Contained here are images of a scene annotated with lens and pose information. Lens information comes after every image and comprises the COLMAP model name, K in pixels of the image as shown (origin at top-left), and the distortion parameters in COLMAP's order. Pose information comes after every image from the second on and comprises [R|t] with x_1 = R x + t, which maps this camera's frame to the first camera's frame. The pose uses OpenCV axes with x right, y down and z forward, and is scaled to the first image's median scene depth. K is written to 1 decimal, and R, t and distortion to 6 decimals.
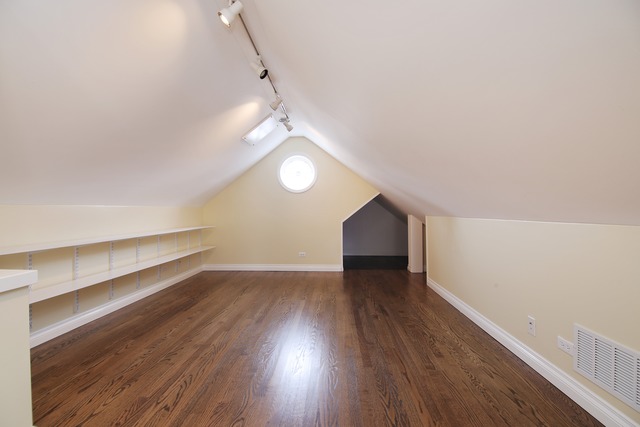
lens RADIAL K [[293.1, 0, 321.7], [0, 293.1, 213.7], [0, 0, 1]] dist [0.005446, 0.000191]
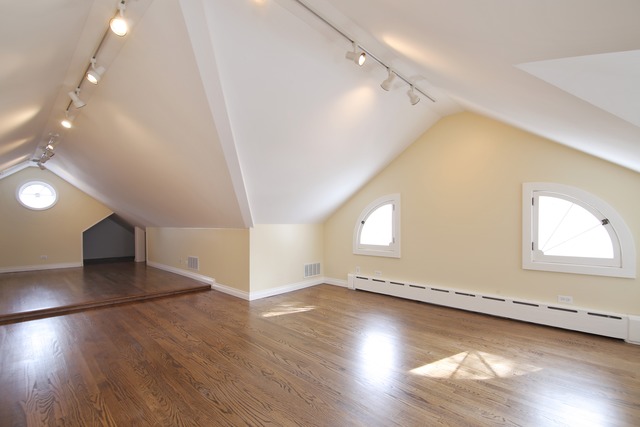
lens RADIAL K [[293.1, 0, 322.9], [0, 293.1, 220.1], [0, 0, 1]] dist [0.005446, 0.000191]
pose [[0.657945, 0.008728, 0.753015, -0.241159], [0.005083, 0.999859, -0.016030, -0.001627], [-0.753049, 0.014375, 0.657808, -0.834620]]
